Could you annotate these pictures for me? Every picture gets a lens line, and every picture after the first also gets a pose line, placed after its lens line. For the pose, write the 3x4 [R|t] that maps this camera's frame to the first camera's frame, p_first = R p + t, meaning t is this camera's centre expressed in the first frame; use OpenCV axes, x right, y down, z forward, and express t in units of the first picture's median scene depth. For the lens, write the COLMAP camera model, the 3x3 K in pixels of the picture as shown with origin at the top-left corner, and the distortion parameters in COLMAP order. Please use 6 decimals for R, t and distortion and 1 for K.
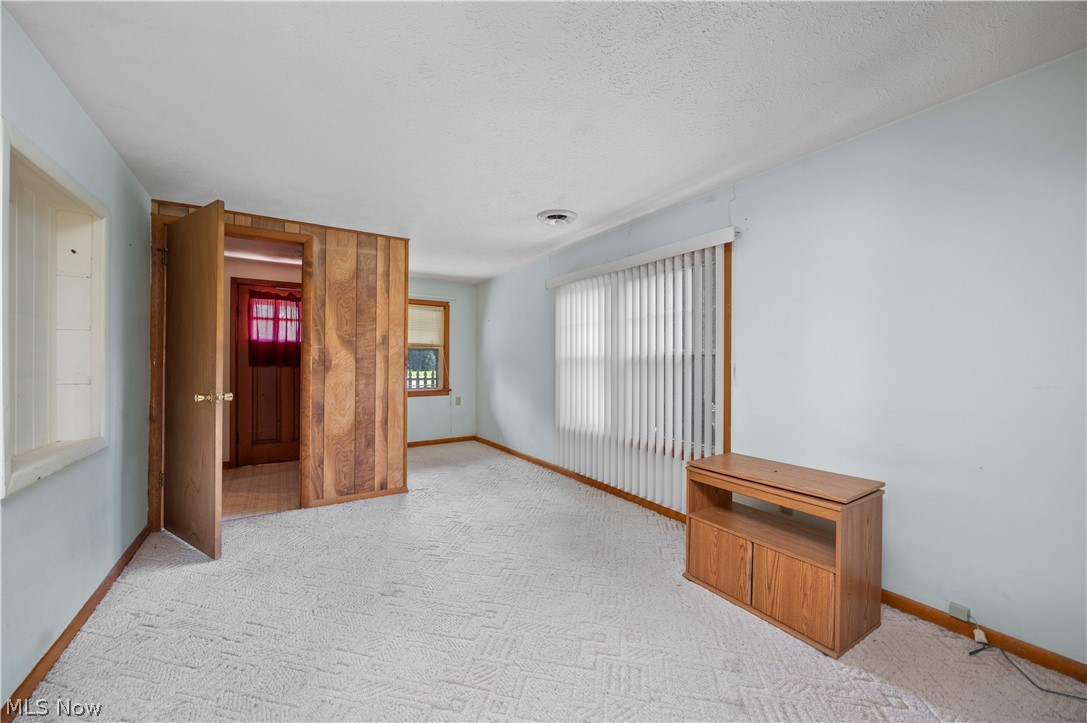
lens RADIAL K [[421.6, 0, 545.6], [0, 421.6, 361.5], [0, 0, 1]] dist [0.000140, -0.000262]
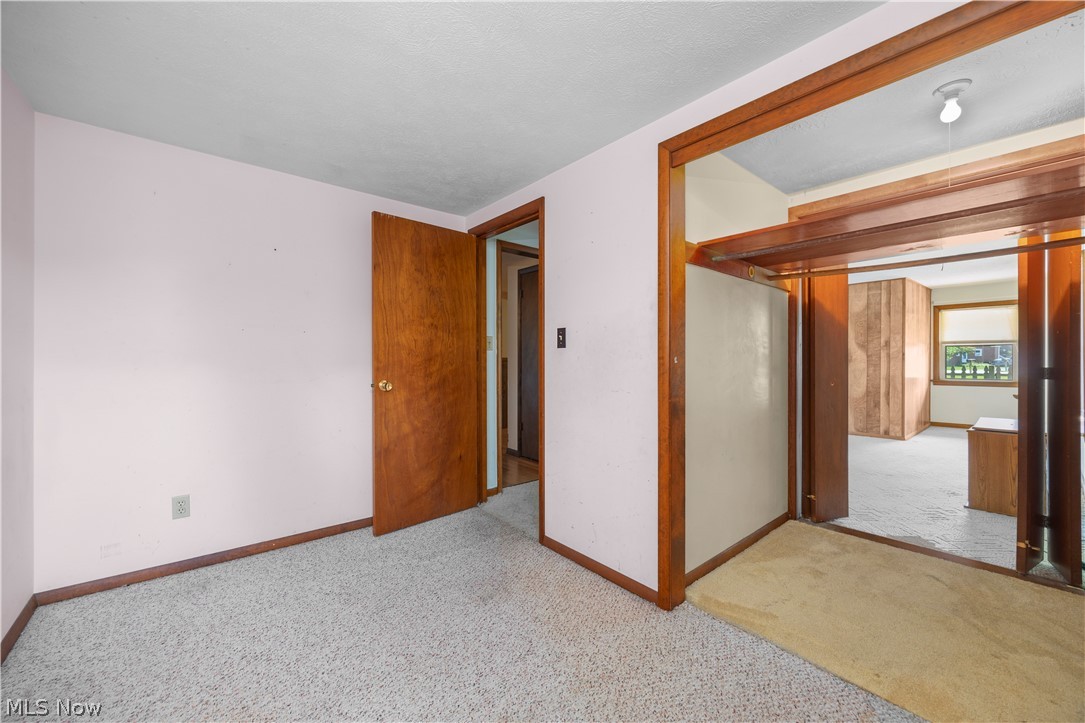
lens RADIAL K [[420.9, 0, 544.6], [0, 420.9, 361.5], [0, 0, 1]] dist [0.000140, -0.000262]
pose [[0.113621, 0.001307, -0.993523, 1.112297], [0.006884, 0.999974, 0.002103, 0.006025], [0.993500, -0.007078, 0.113610, -0.515172]]
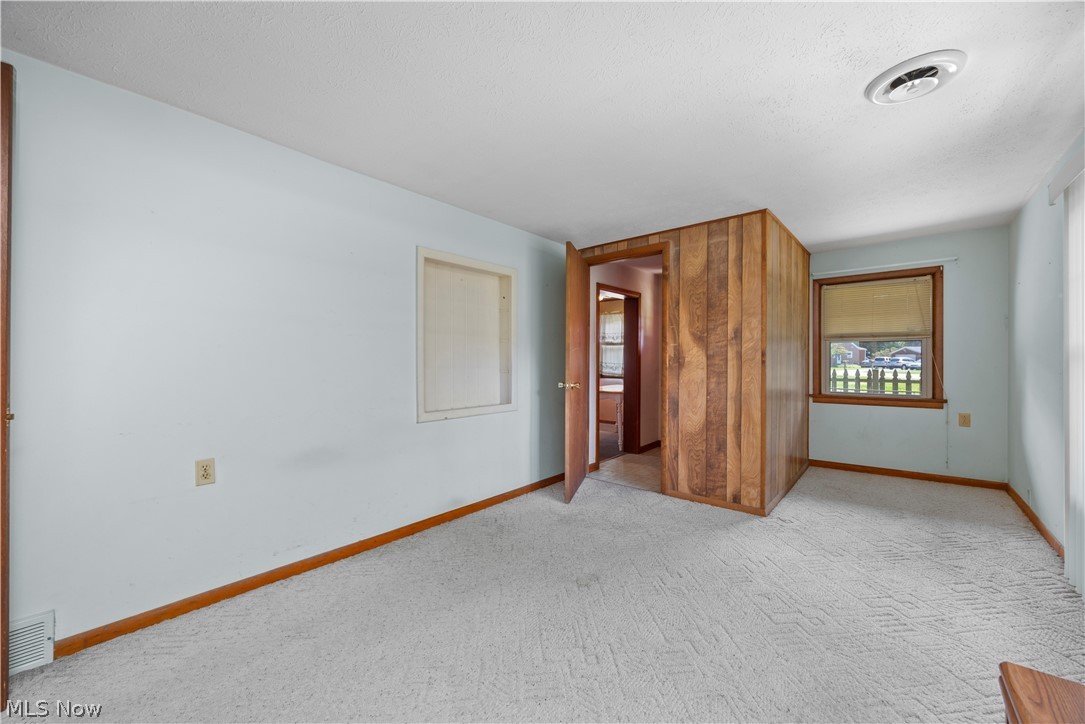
lens RADIAL K [[420.9, 0, 544.6], [0, 420.9, 362.0], [0, 0, 1]] dist [0.000140, -0.000262]
pose [[0.286386, 0.000372, -0.958114, 0.353396], [0.005993, 0.999980, 0.002179, 0.003493], [0.958096, -0.006367, 0.286378, 0.370734]]
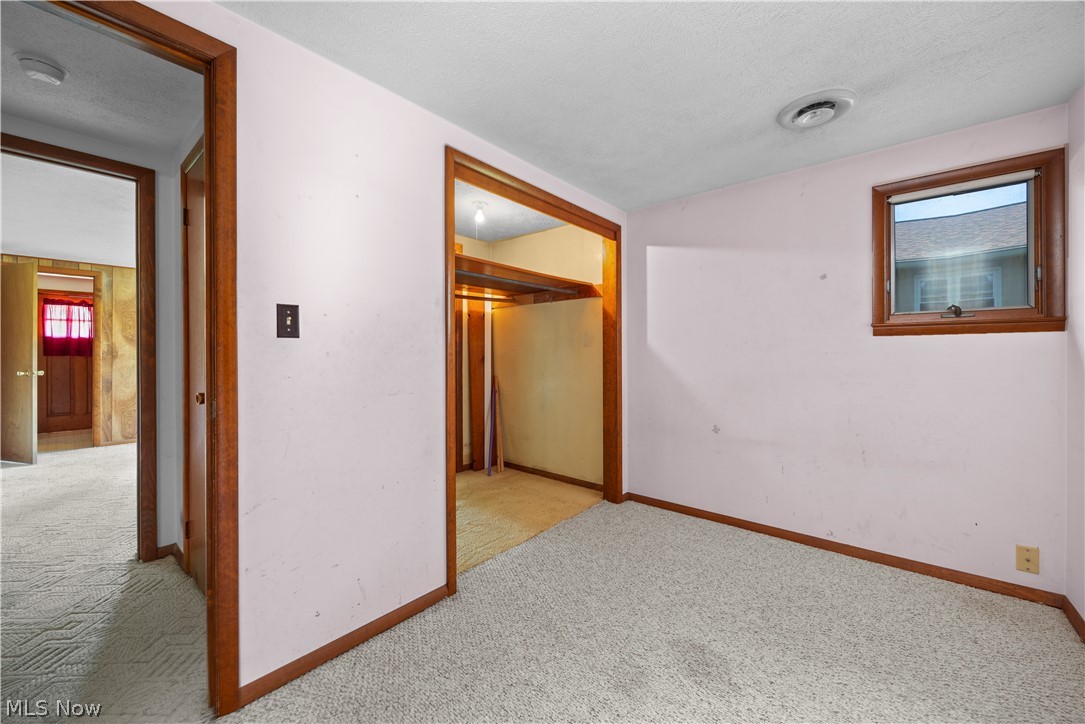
lens RADIAL K [[424.2, 0, 540.5], [0, 424.2, 352.9], [0, 0, 1]] dist [-0.000134, -0.000110]
pose [[0.960125, -0.004964, 0.279528, 0.528152], [0.003734, 0.999981, 0.004933, -0.000696], [-0.279547, -0.003692, 0.960125, -0.896592]]
